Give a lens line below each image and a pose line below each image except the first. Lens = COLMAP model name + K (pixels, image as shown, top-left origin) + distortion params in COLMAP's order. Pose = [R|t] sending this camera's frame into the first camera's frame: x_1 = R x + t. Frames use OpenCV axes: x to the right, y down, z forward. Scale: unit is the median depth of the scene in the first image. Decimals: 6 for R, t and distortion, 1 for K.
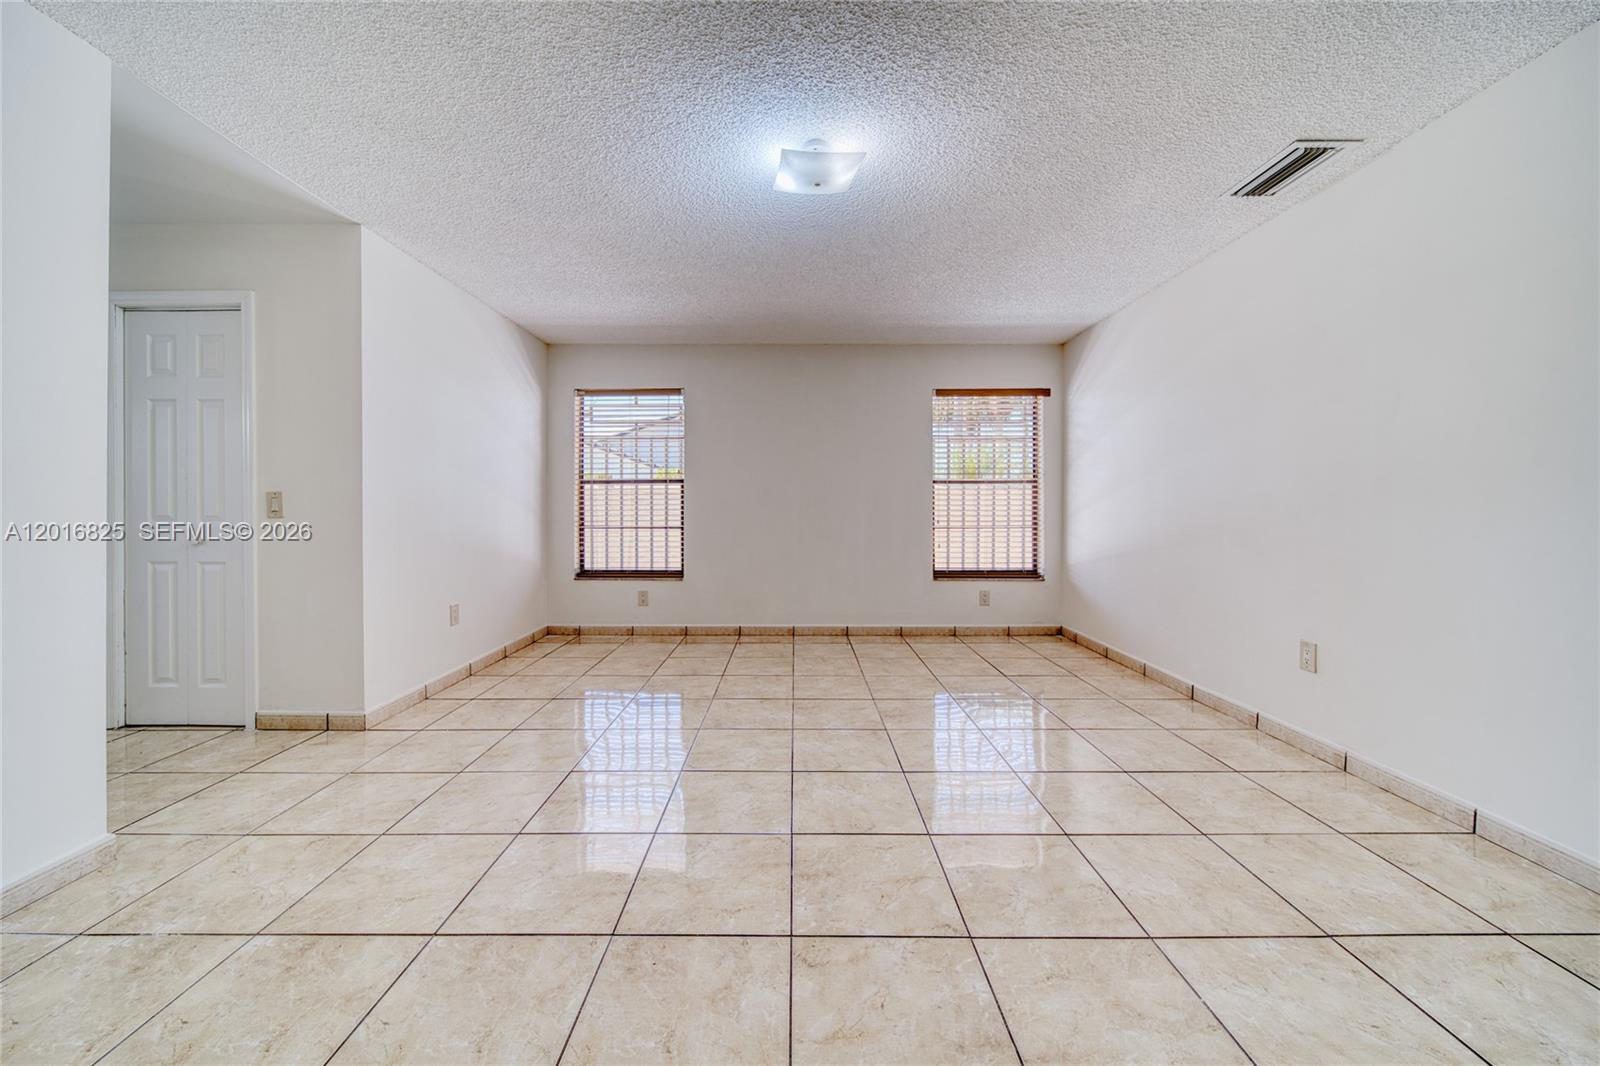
lens RADIAL K [[586.3, 0, 781.0], [0, 586.3, 509.5], [0, 0, 1]] dist [0.000170, -0.000108]
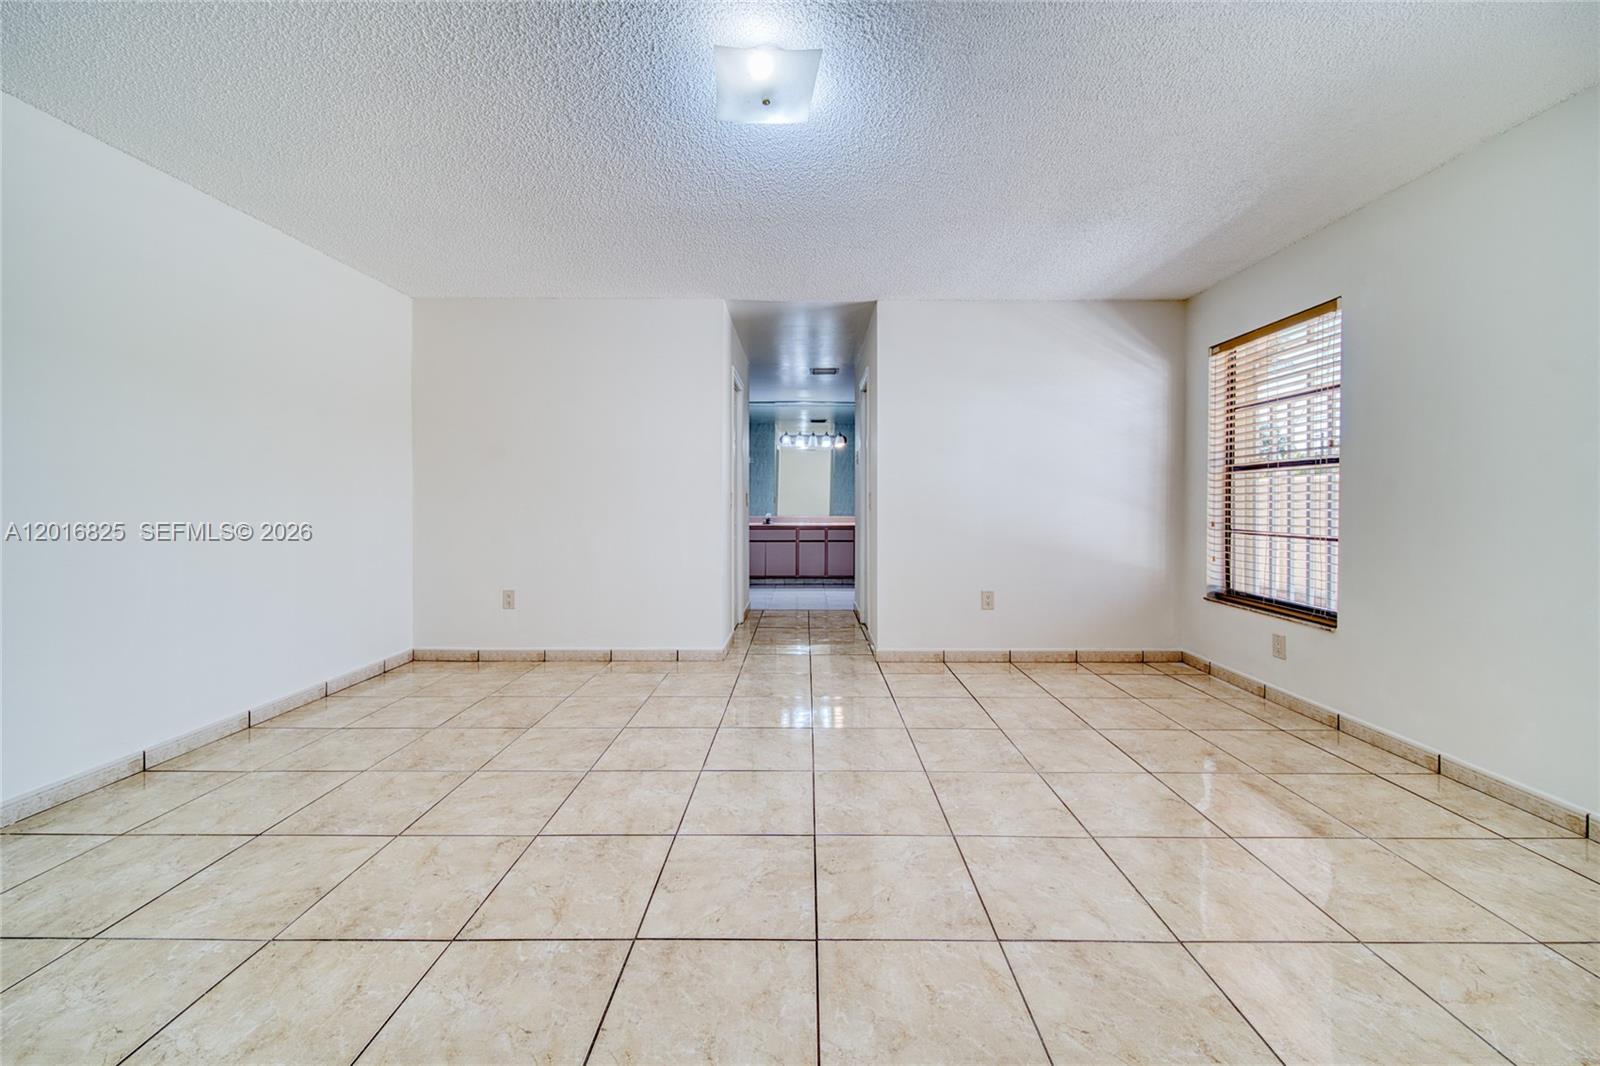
lens RADIAL K [[579.0, 0, 804.8], [0, 579.0, 504.1], [0, 0, 1]] dist [-0.000081, -0.000125]
pose [[0.013834, 0.004606, -0.999894, 0.391127], [-0.006598, 0.999968, 0.004515, -0.003373], [0.999883, 0.006535, 0.013864, 0.472959]]
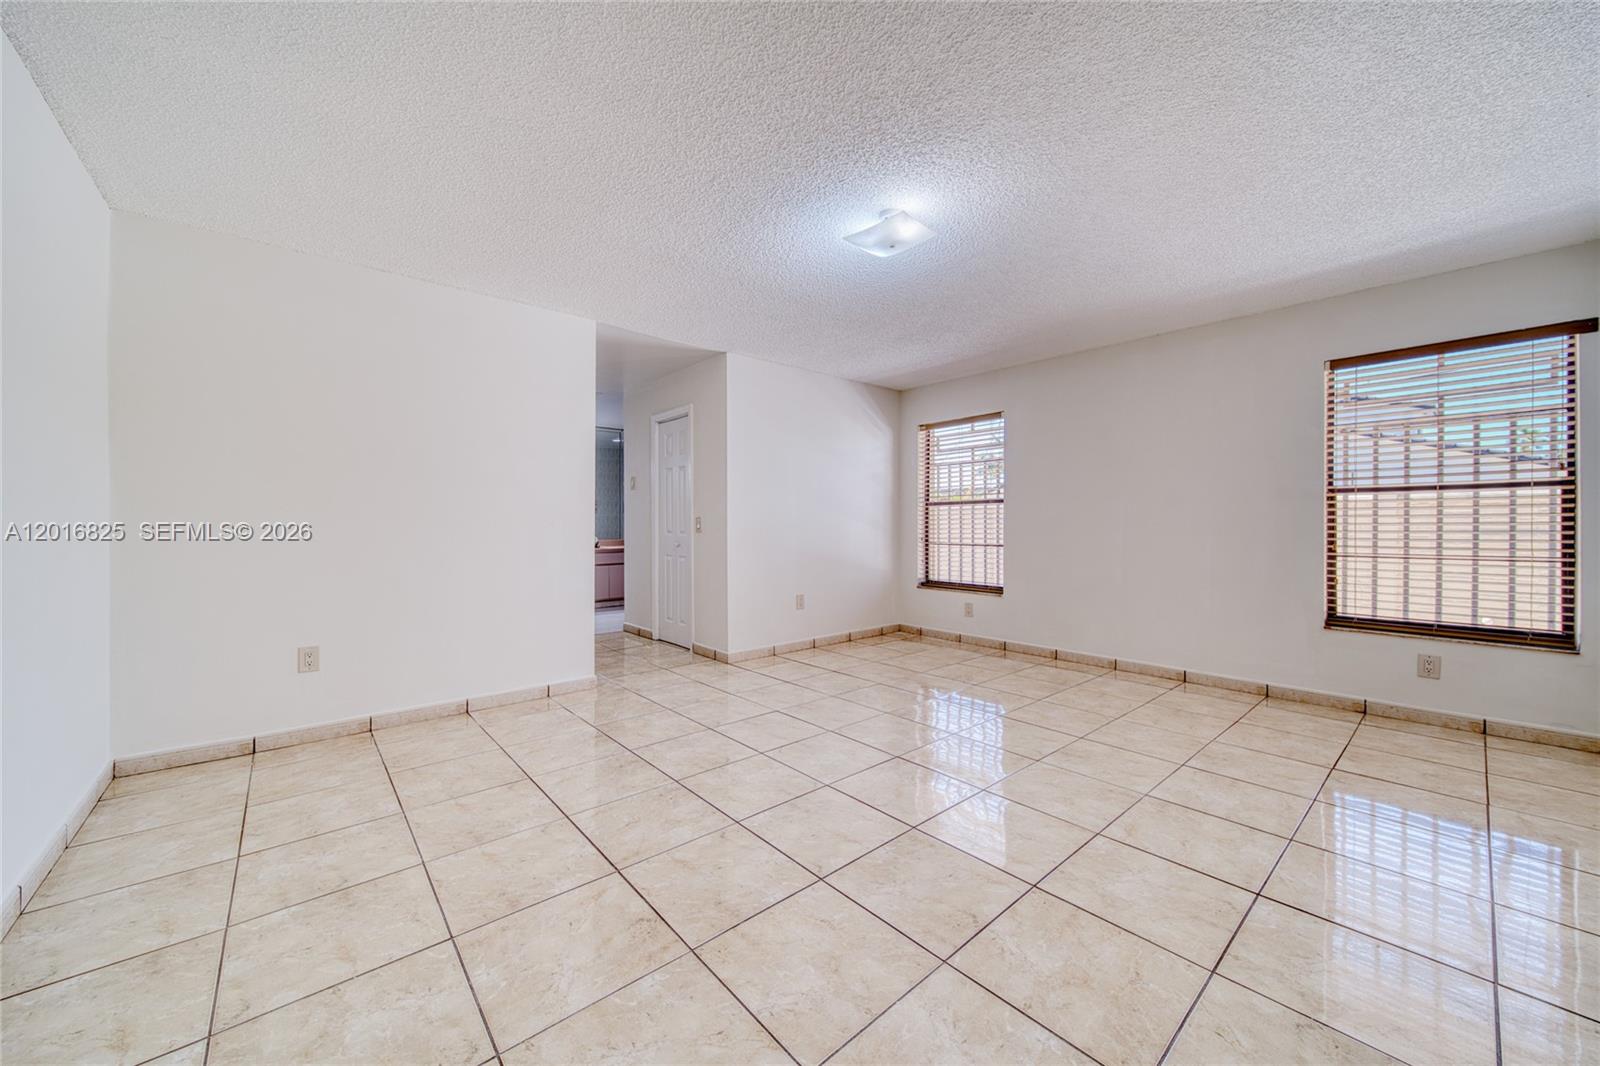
lens RADIAL K [[579.5, 0, 793.1], [0, 579.5, 527.7], [0, 0, 1]] dist [-0.000207, -0.000165]
pose [[0.658730, 0.003265, -0.752372, 0.359339], [-0.002168, 0.999995, 0.002442, -0.002515], [0.752376, 0.000023, 0.658734, 0.046913]]
